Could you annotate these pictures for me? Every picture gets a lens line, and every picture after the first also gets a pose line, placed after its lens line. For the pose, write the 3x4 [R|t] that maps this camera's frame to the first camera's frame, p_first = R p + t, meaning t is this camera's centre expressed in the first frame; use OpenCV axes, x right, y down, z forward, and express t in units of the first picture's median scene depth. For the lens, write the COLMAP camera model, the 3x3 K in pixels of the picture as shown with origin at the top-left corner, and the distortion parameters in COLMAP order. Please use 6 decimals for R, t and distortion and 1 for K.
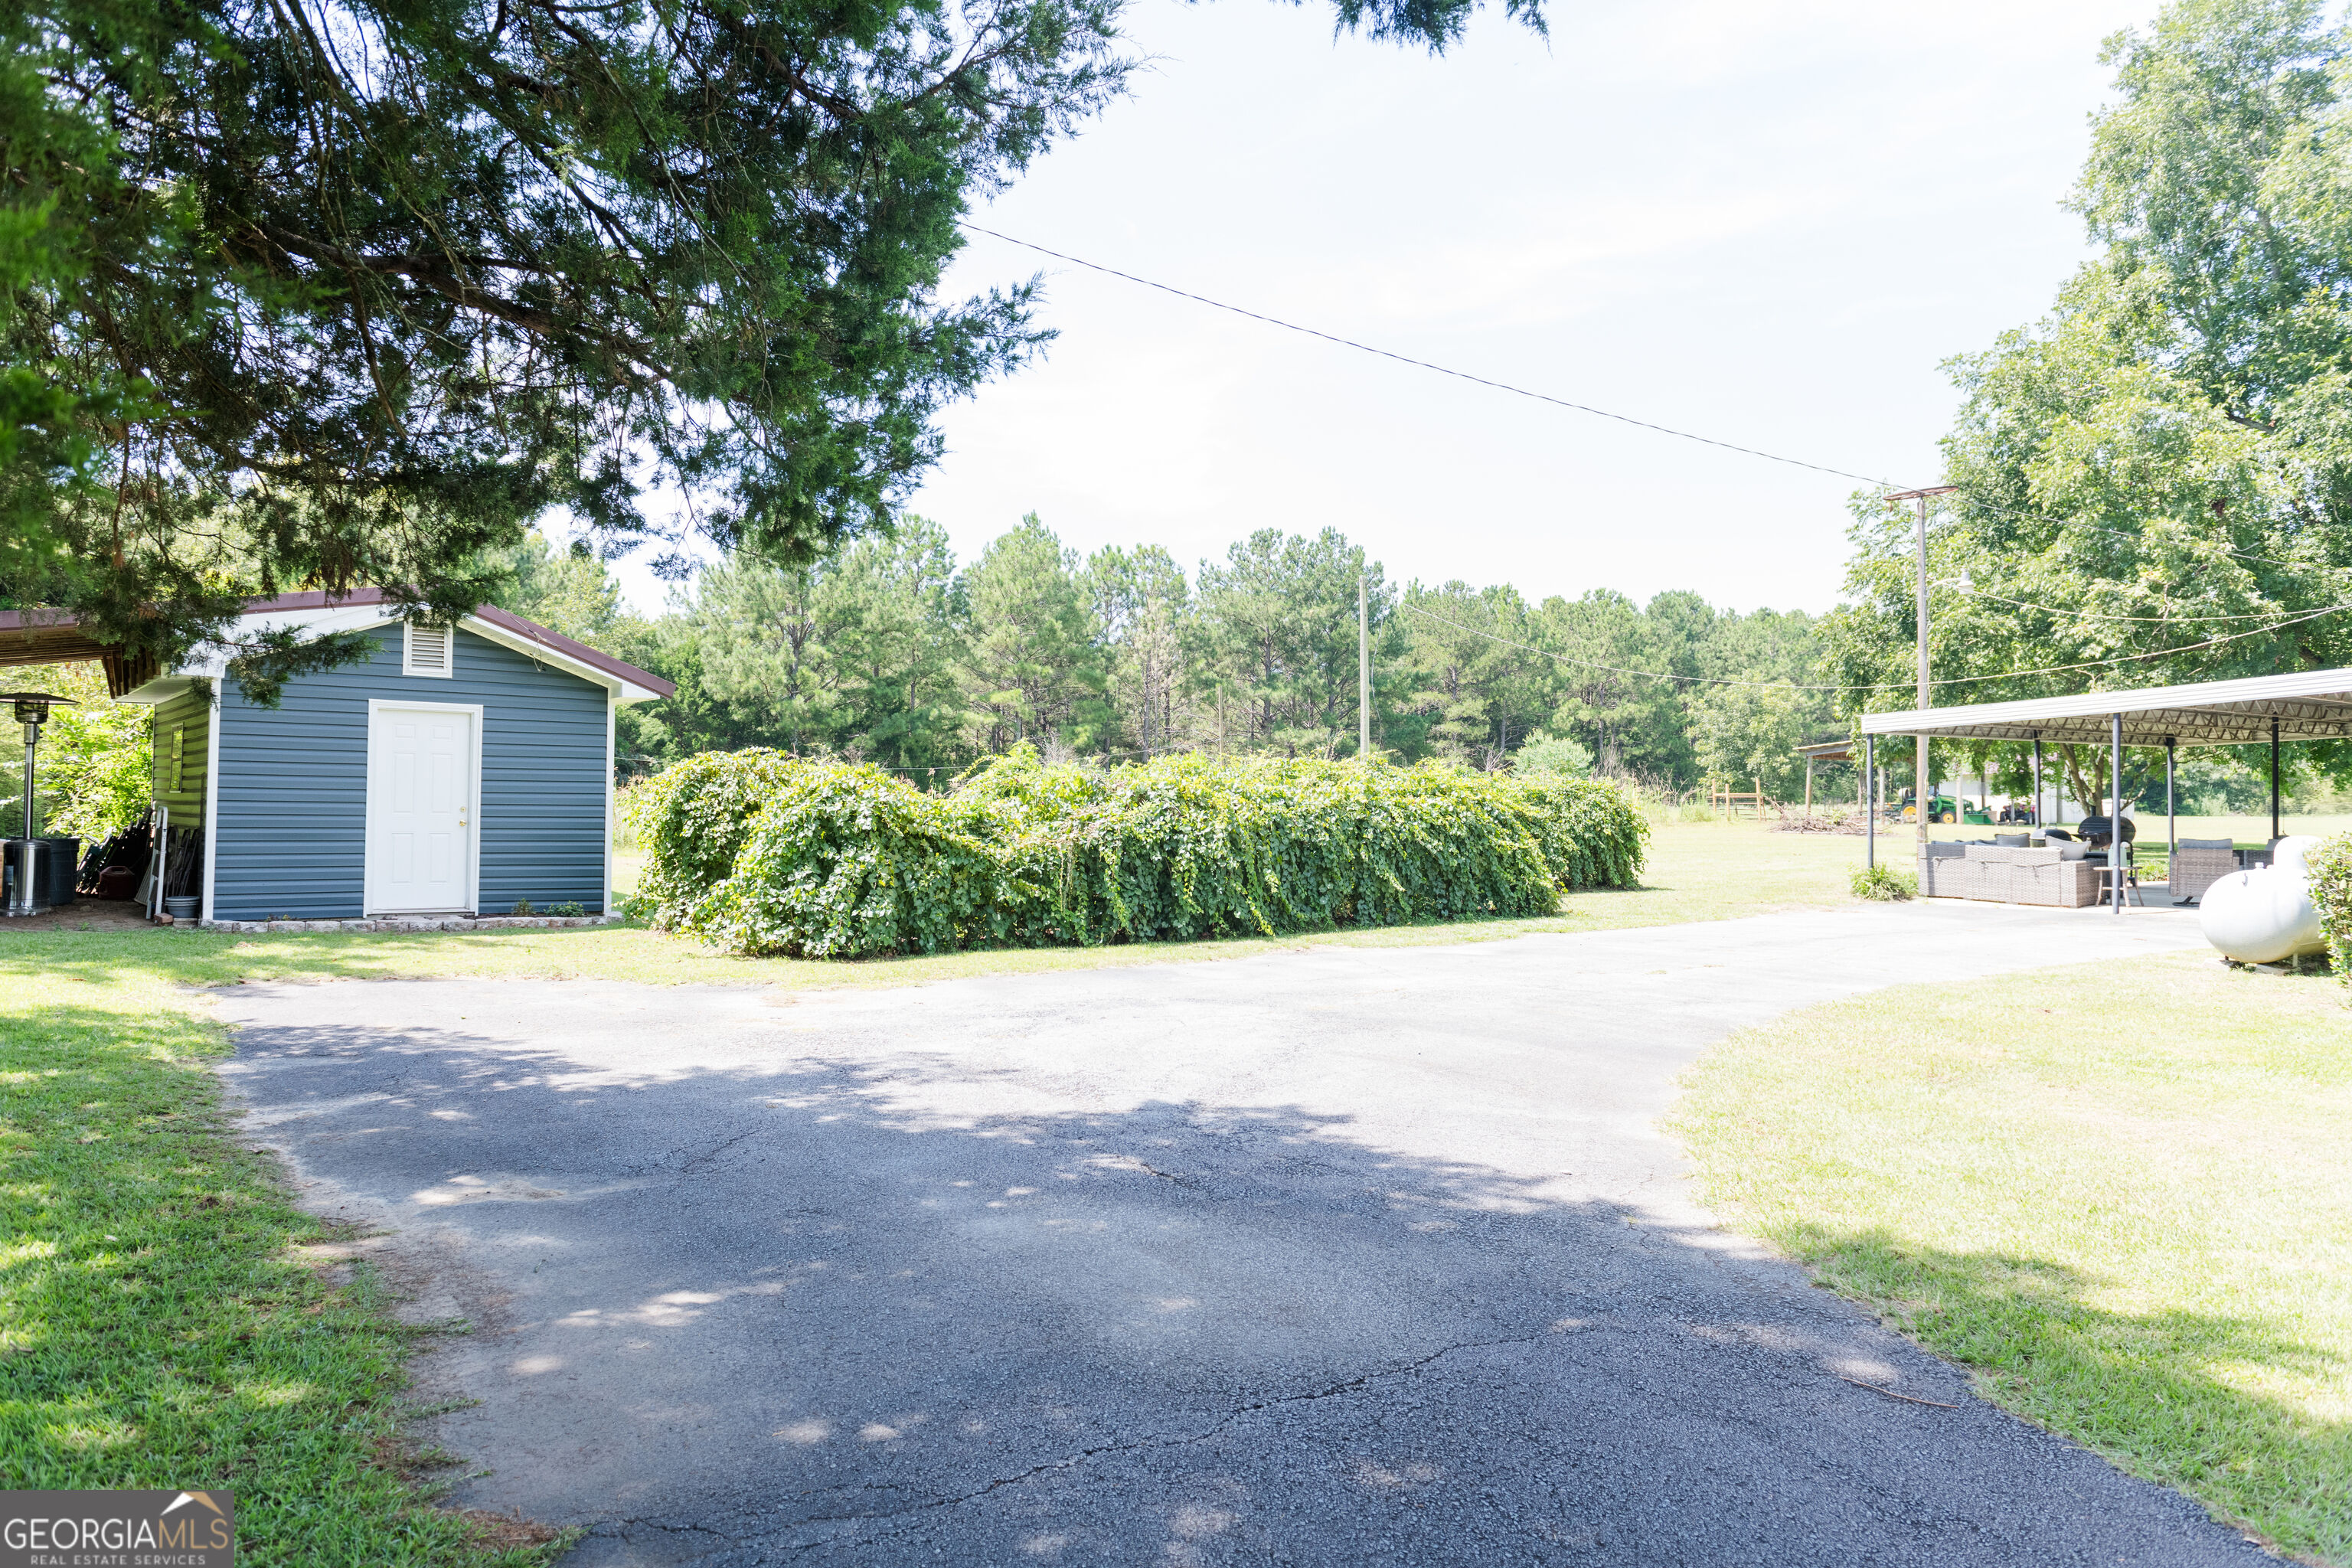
lens RADIAL K [[1591.5, 0, 1176.0], [0, 1591.5, 784.0], [0, 0, 1]] dist [0.000854, -0.000305]
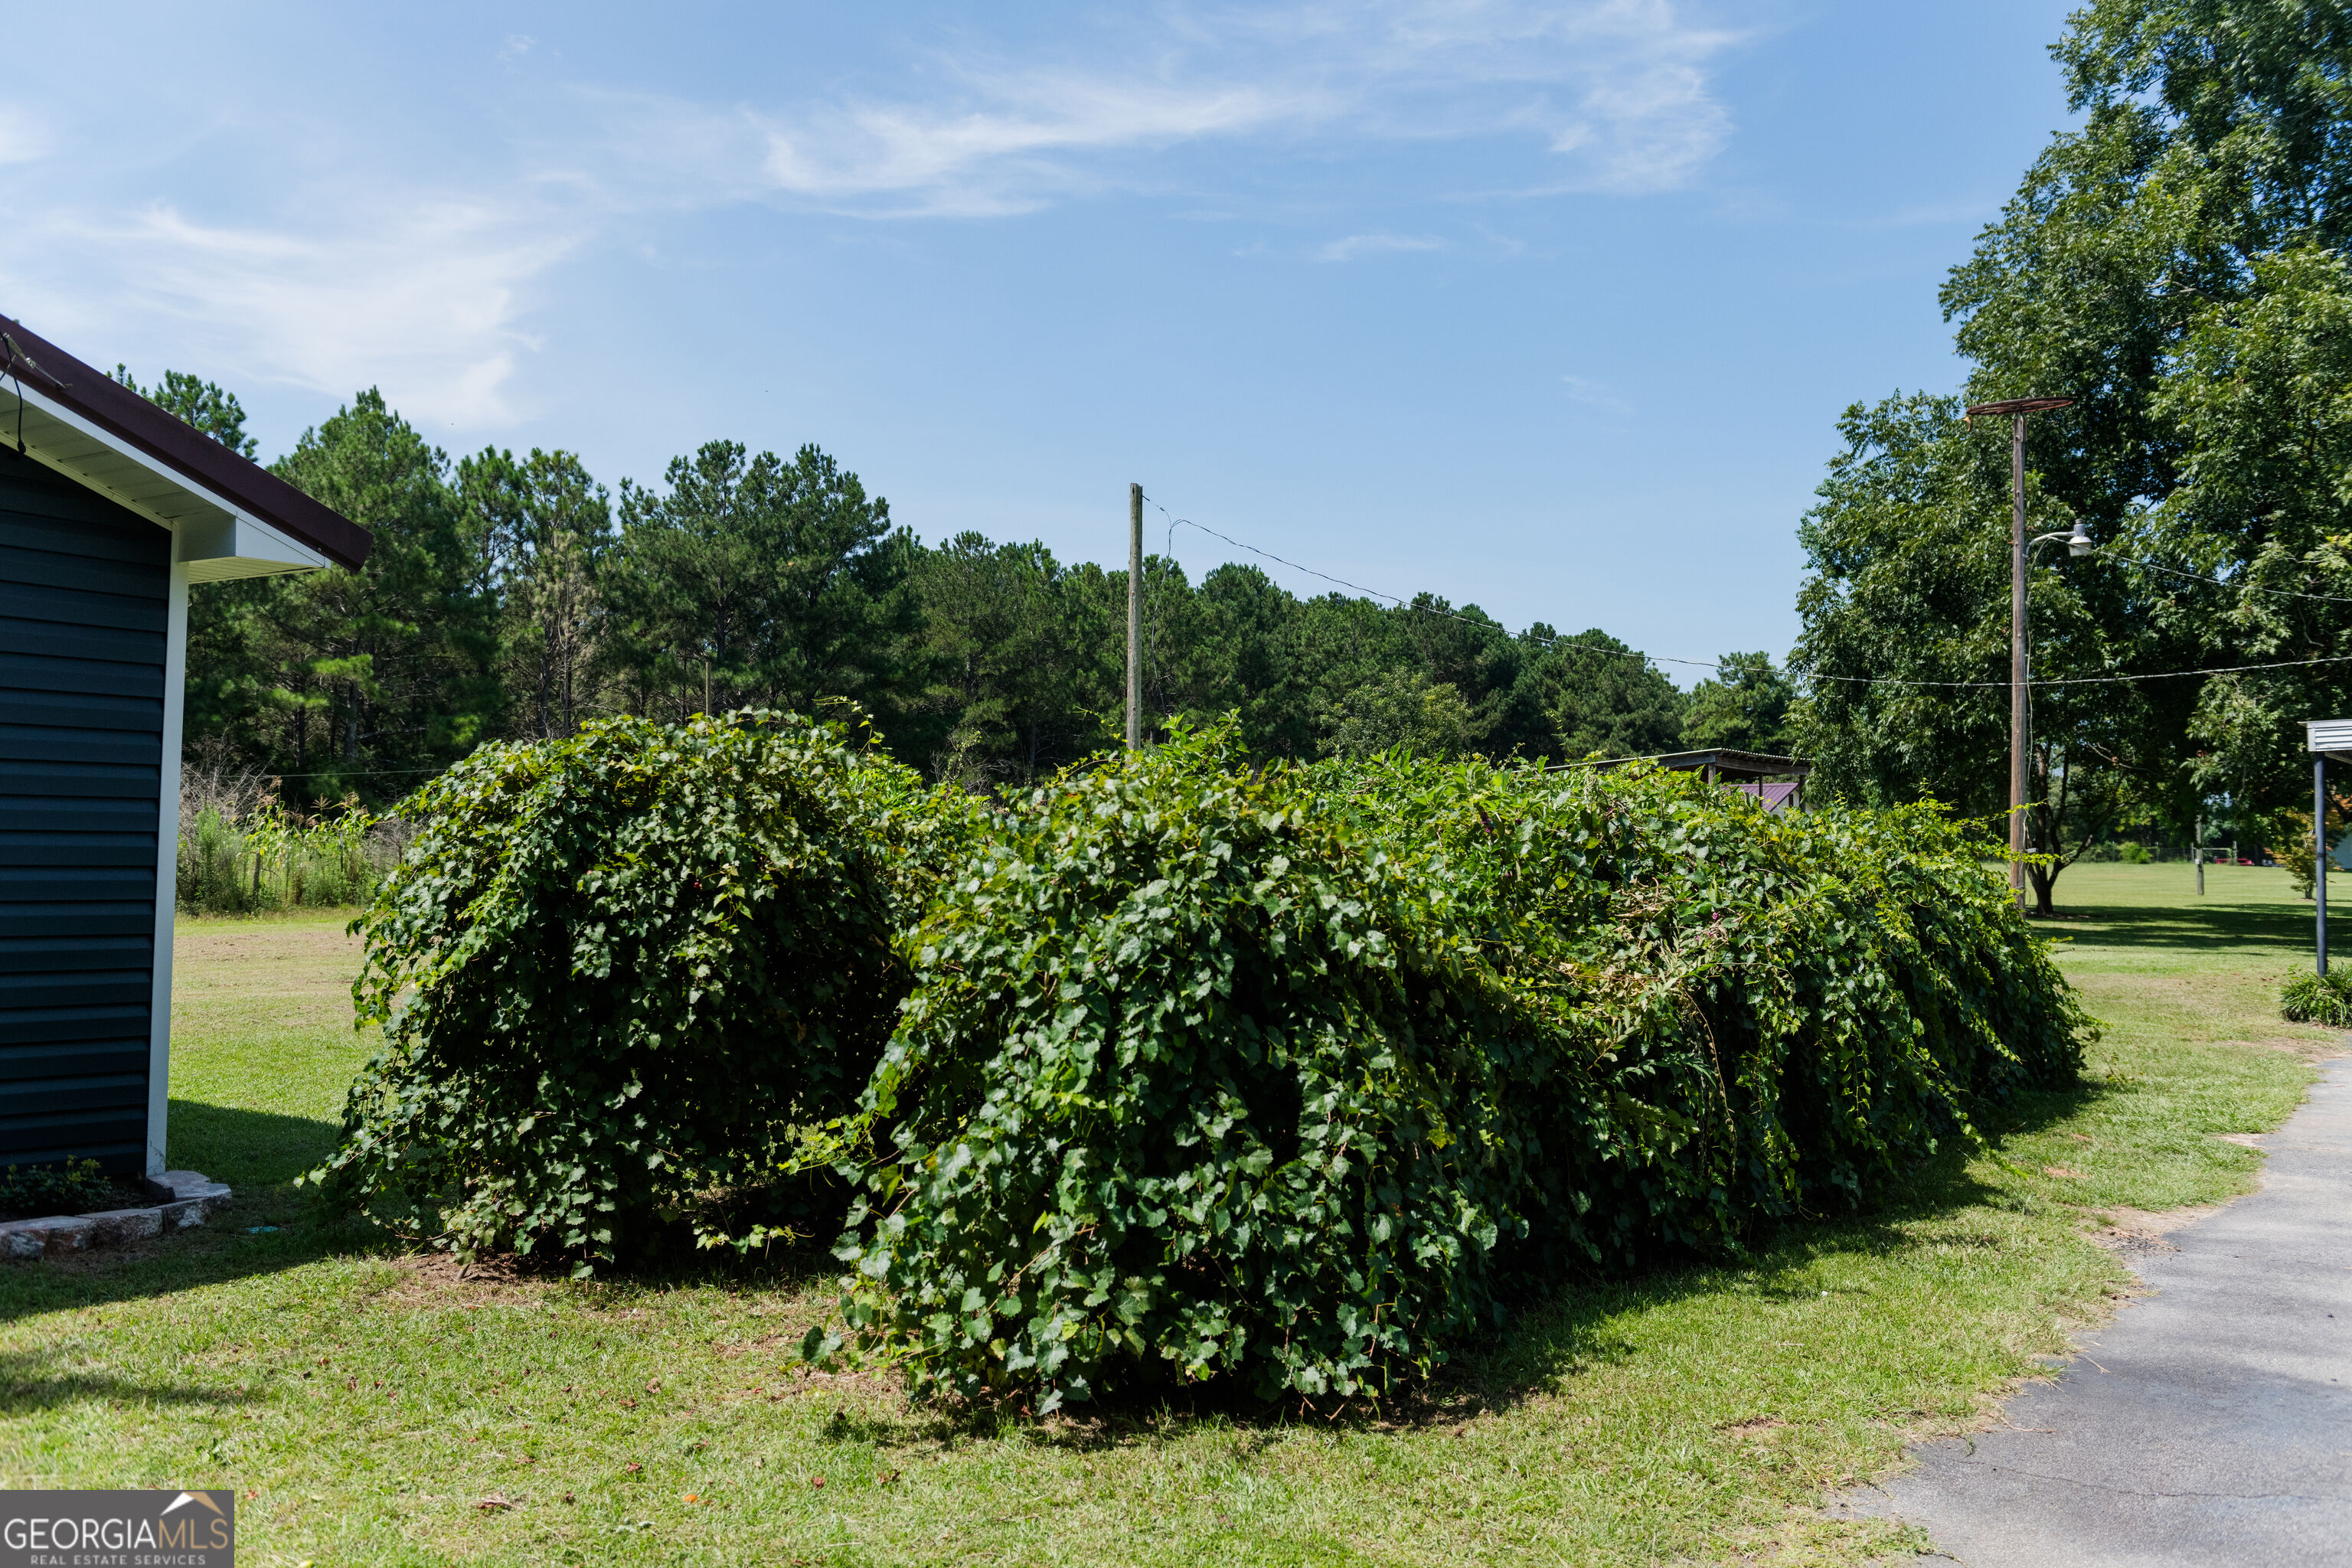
lens RADIAL K [[2079.3, 0, 1176.0], [0, 2079.3, 784.0], [0, 0, 1]] dist [-0.019535, 0.001233]
pose [[0.945802, 0.019848, 0.324137, -0.057186], [-0.015858, 0.999763, -0.014948, -0.000279], [-0.324357, 0.008998, 0.945892, 0.096801]]
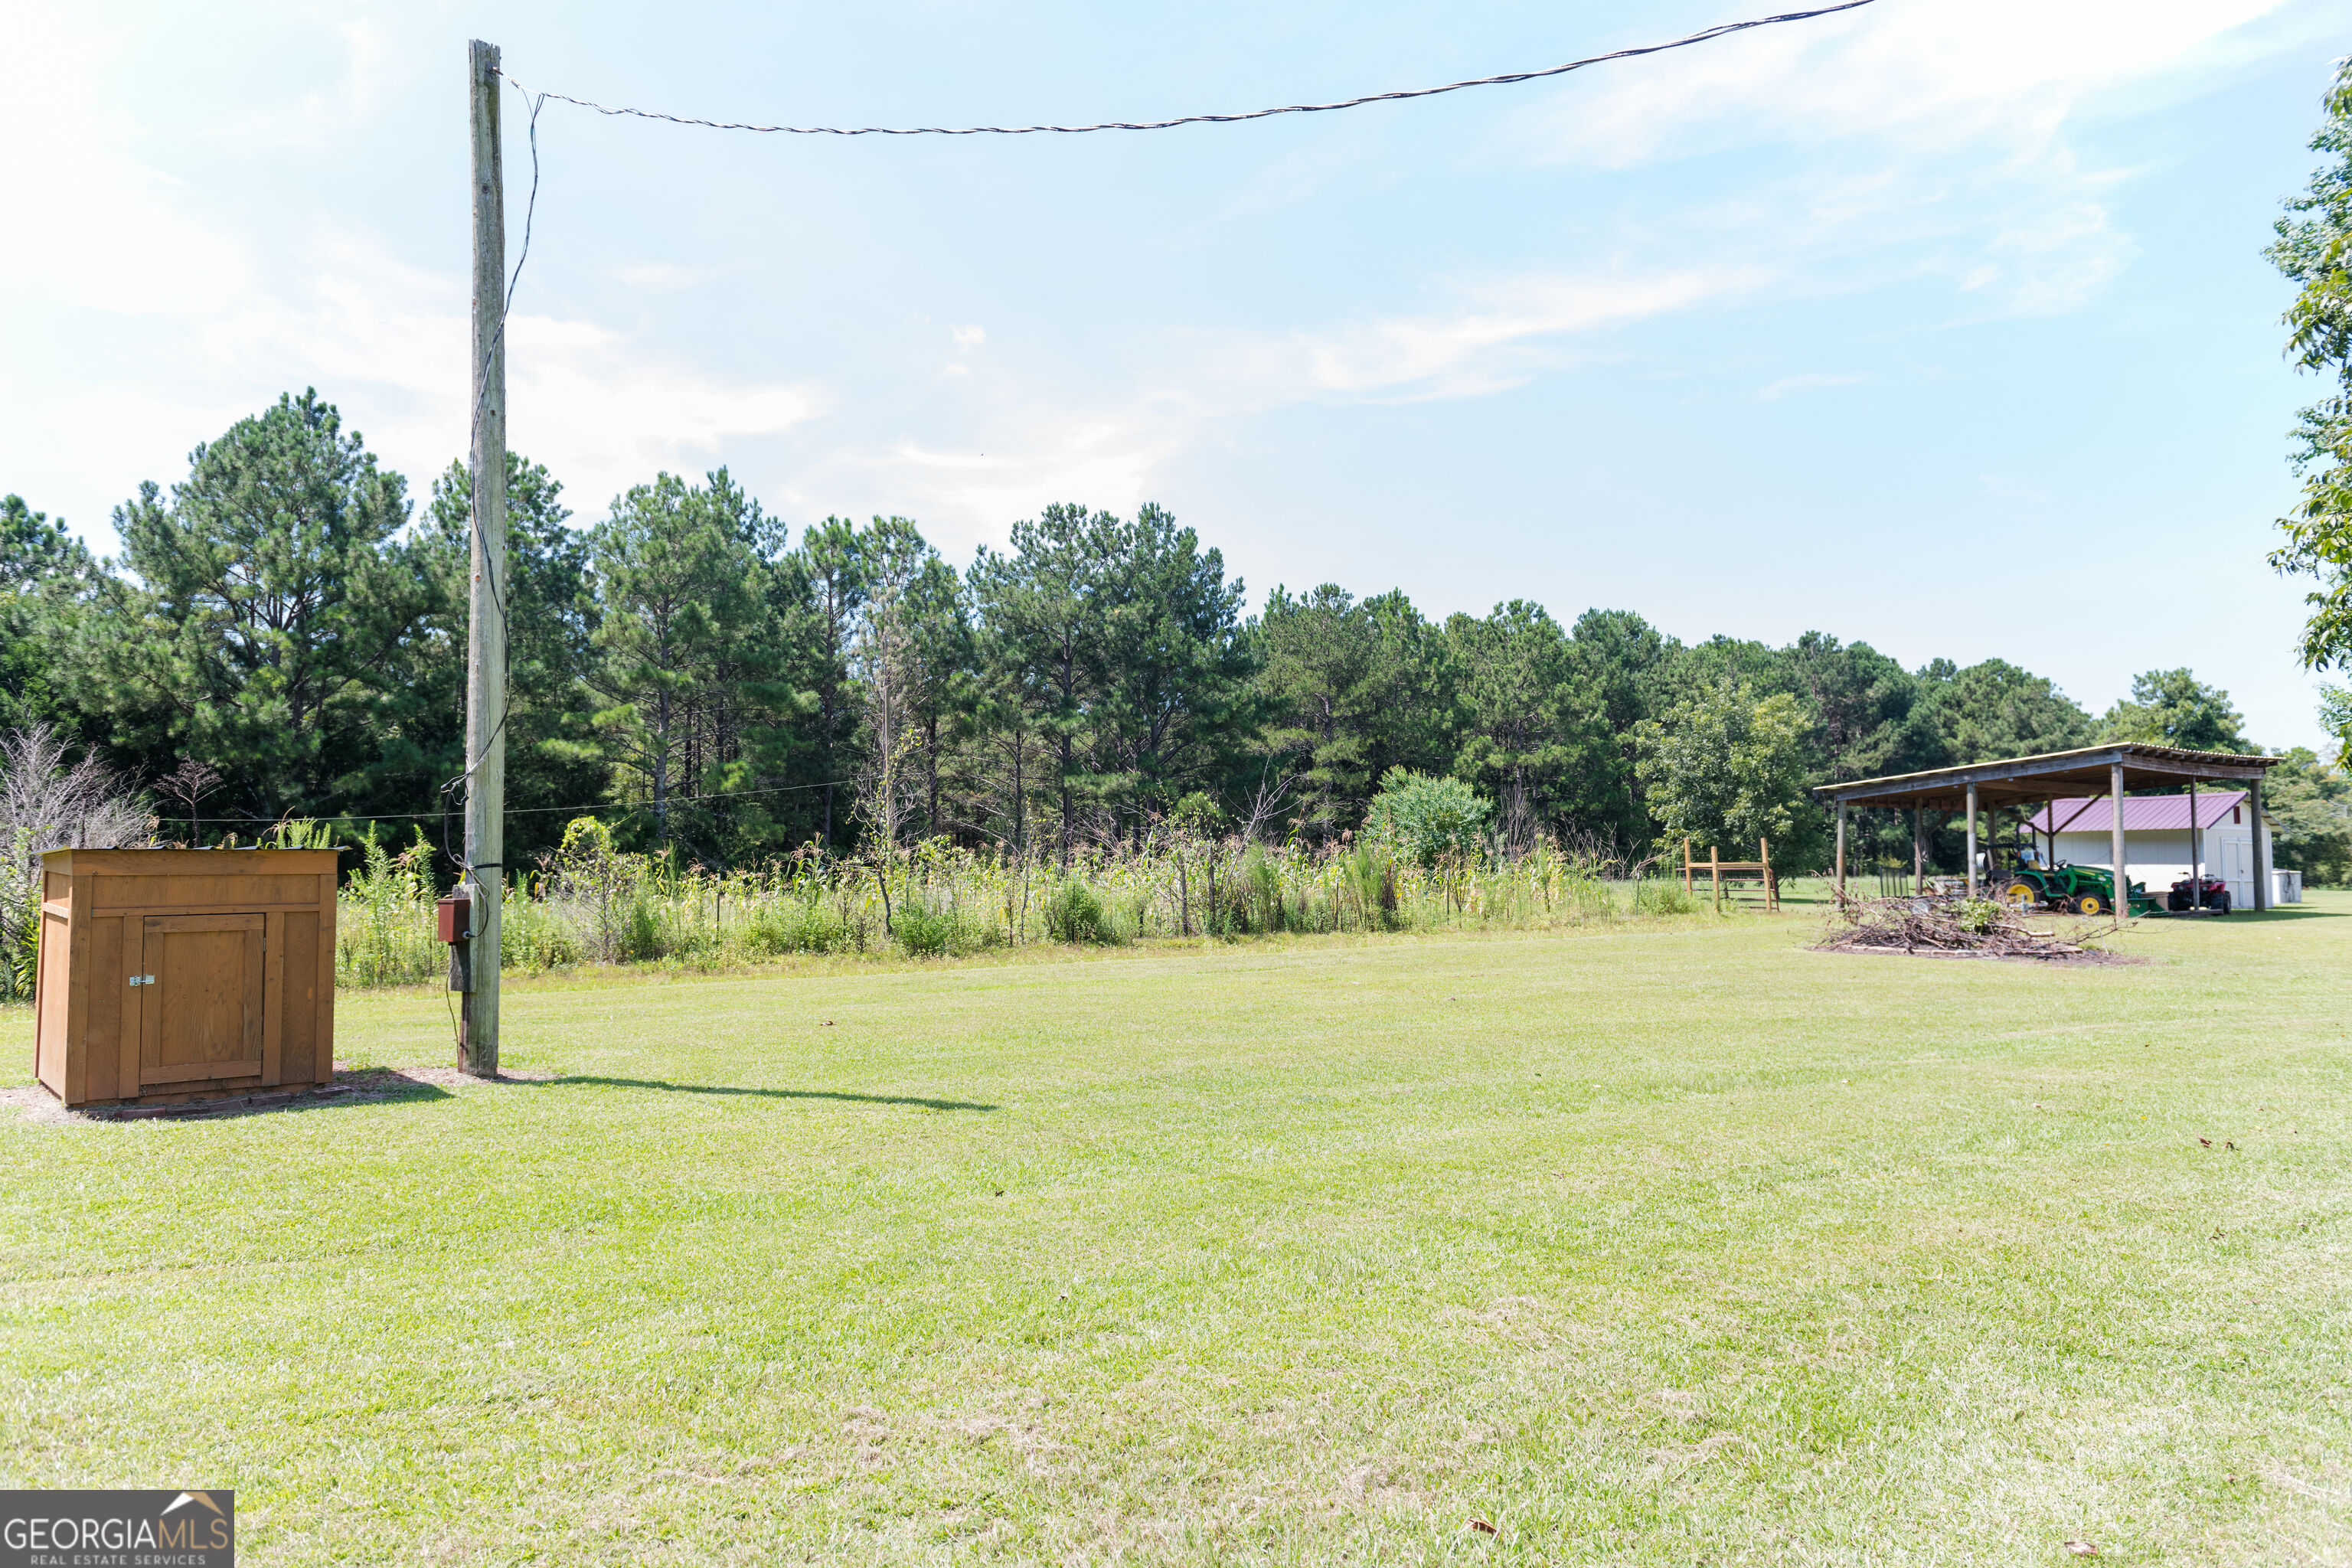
lens RADIAL K [[1591.5, 0, 1176.0], [0, 1591.5, 784.0], [0, 0, 1]] dist [0.000854, -0.000305]
pose [[0.999223, 0.000648, 0.039405, 0.097194], [0.000993, 0.999133, -0.041619, 0.000734], [-0.039398, 0.041626, 0.998356, 0.323197]]
